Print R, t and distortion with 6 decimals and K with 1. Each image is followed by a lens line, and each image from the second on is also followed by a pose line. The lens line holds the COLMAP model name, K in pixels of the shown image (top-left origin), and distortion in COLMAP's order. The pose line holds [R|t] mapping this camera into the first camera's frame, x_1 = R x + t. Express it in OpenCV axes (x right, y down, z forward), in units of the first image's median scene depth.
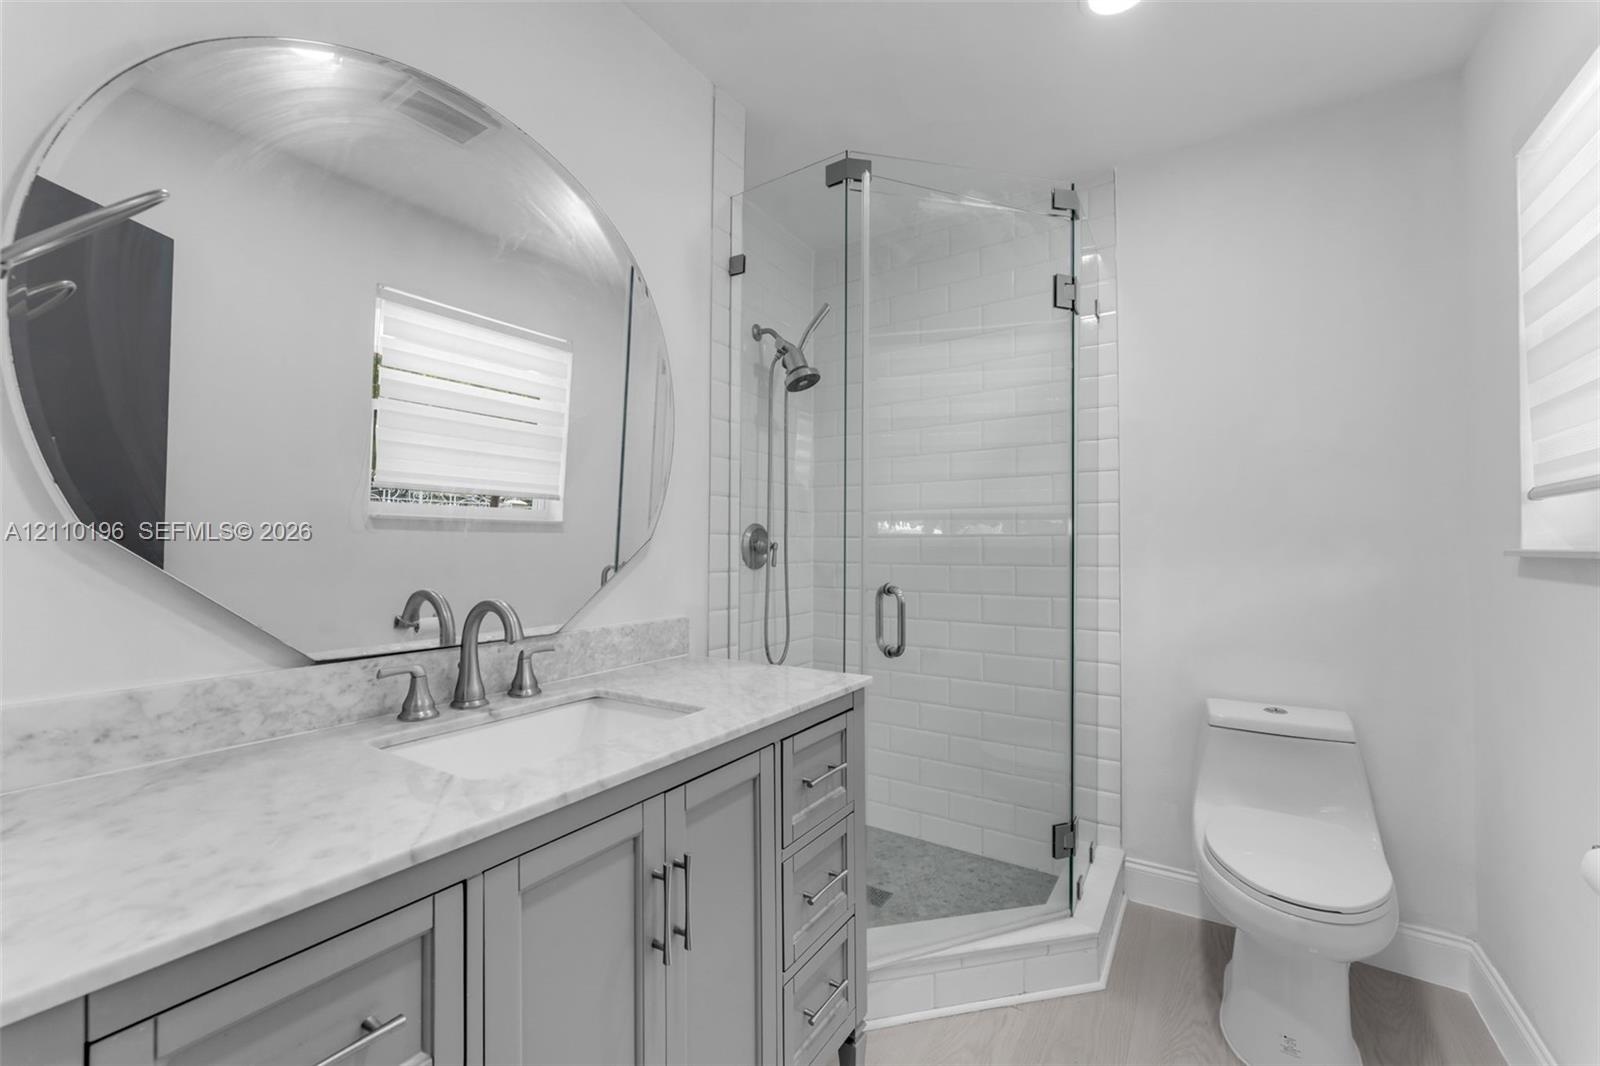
lens RADIAL K [[675.1, 0, 800.5], [0, 675.1, 548.8], [0, 0, 1]] dist [-0.000331, -0.000017]
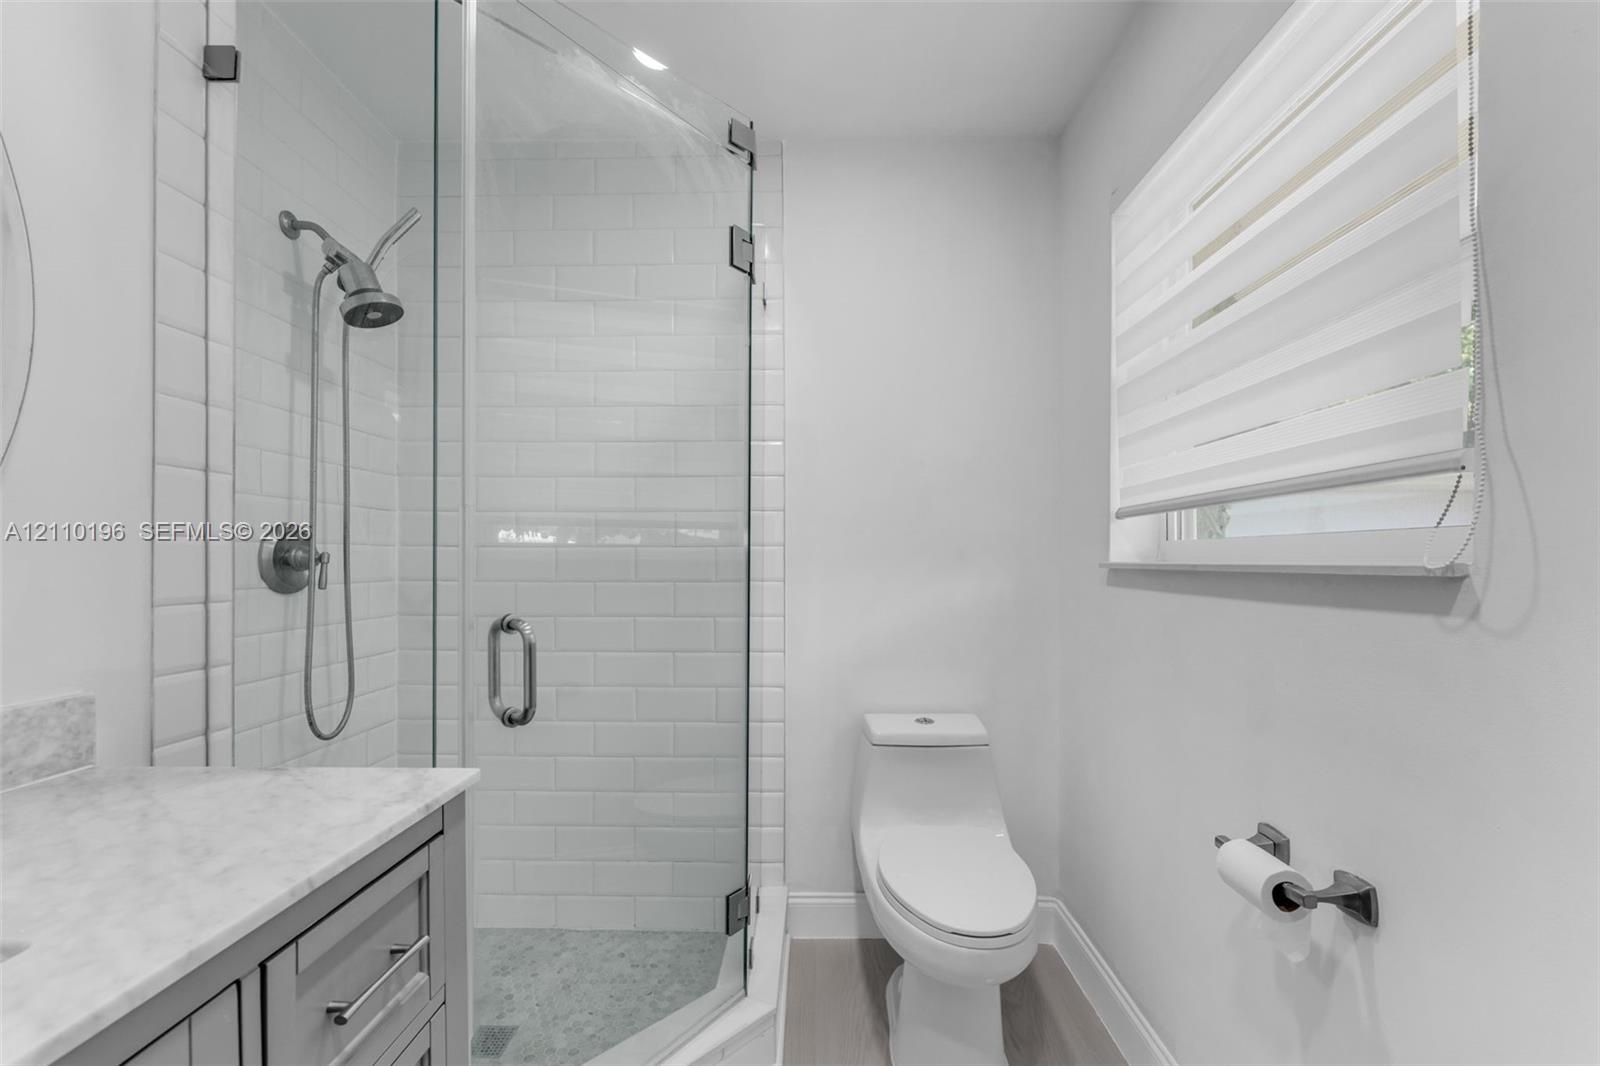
lens RADIAL K [[656.6, 0, 802.8], [0, 656.6, 560.8], [0, 0, 1]] dist [-0.002100, -0.000146]
pose [[0.857066, -0.000541, 0.515207, 0.036044], [0.000200, 1.000000, 0.000717, -0.001695], [-0.515207, -0.000511, 0.857066, 0.237010]]
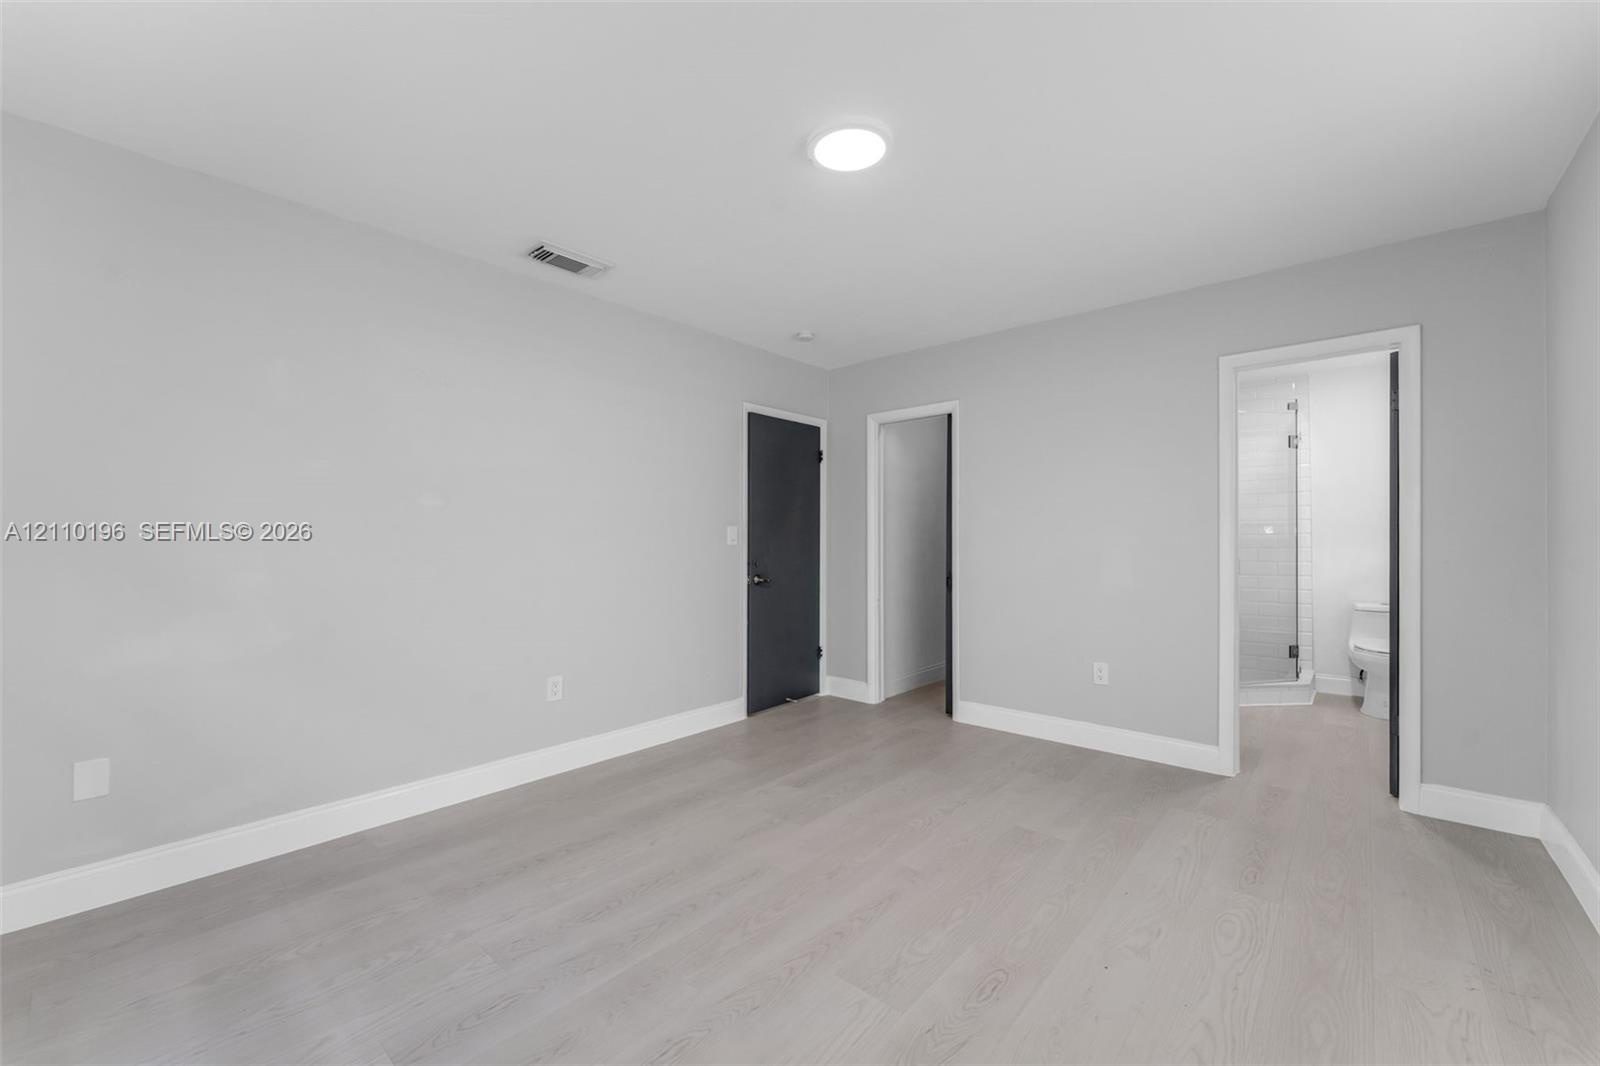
lens RADIAL K [[637.2, 0, 793.5], [0, 637.2, 539.7], [0, 0, 1]] dist [-0.001242, -0.000136]
pose [[0.985151, -0.000377, -0.171692, -1.000359], [-0.000067, 0.999997, -0.002575, 0.004382], [0.171693, 0.002548, 0.985147, -1.610241]]
